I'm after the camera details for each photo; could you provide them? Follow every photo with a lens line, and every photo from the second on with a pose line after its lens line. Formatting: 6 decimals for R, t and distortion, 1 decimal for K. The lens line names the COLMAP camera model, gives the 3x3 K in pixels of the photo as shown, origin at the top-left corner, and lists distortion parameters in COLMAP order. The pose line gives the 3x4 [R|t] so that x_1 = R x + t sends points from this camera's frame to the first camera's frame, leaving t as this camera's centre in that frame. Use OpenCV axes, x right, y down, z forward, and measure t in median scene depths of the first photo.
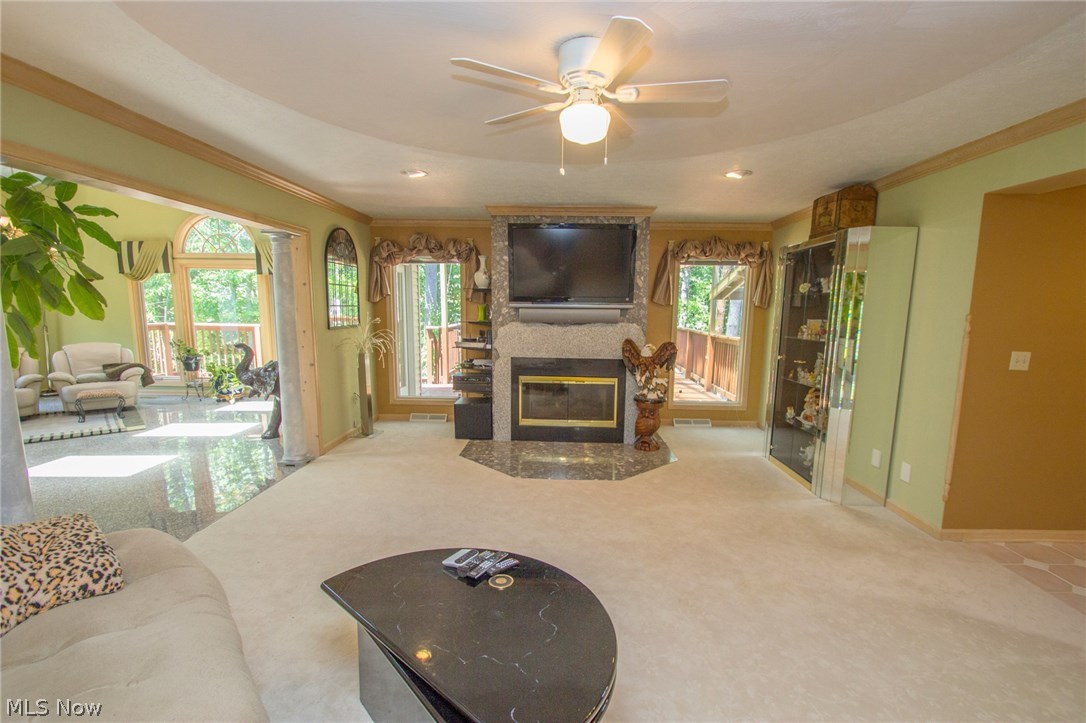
lens RADIAL K [[502.6, 0, 545.0], [0, 502.6, 383.9], [0, 0, 1]] dist [0.000695, -0.017124]
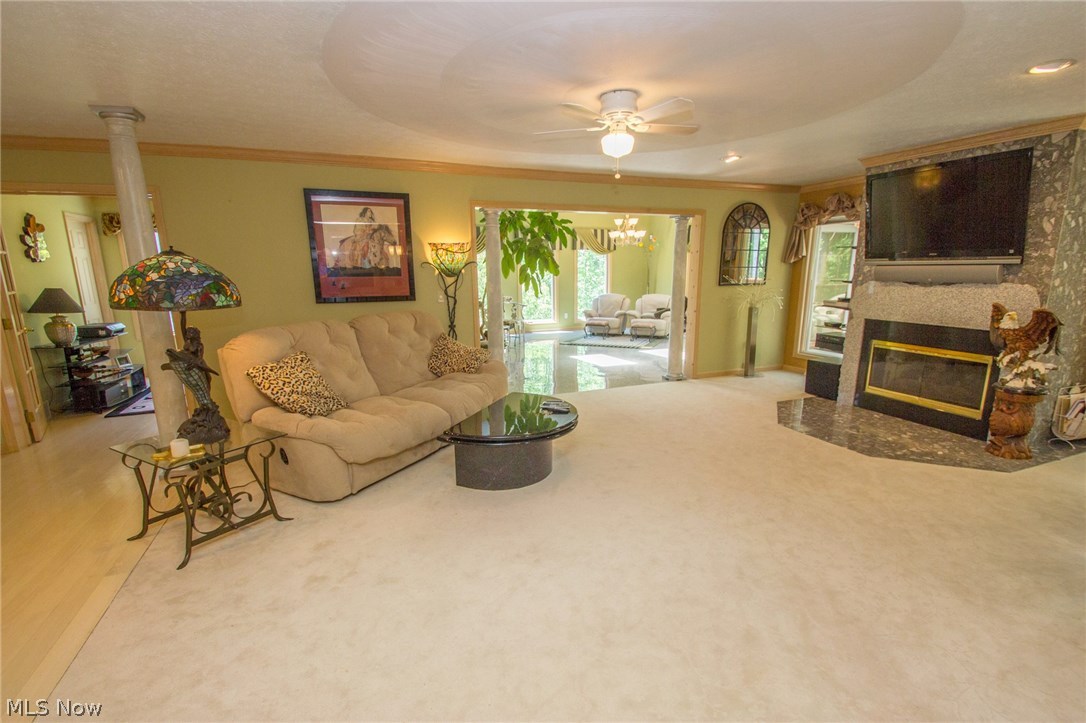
lens RADIAL K [[515.2, 0, 553.8], [0, 515.2, 385.7], [0, 0, 1]] dist [0.014427, -0.019494]
pose [[0.392655, 0.186769, -0.900522, 0.606901], [-0.124904, 0.980920, 0.148982, -0.000771], [0.911165, 0.053981, 0.408491, 0.075376]]
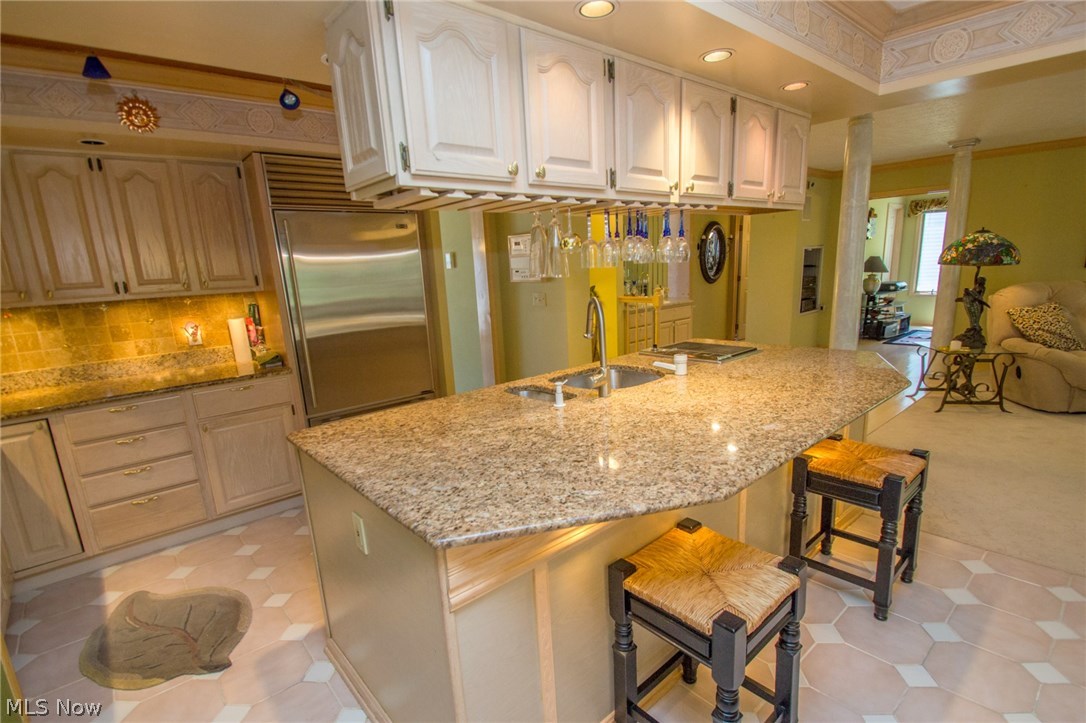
lens RADIAL K [[515.2, 0, 553.8], [0, 515.2, 385.7], [0, 0, 1]] dist [0.014427, -0.019494]
pose [[-0.736584, 0.178610, -0.652337, 1.181835], [-0.065484, 0.941136, 0.331624, -0.002610], [0.673169, 0.286987, -0.681529, 0.114859]]
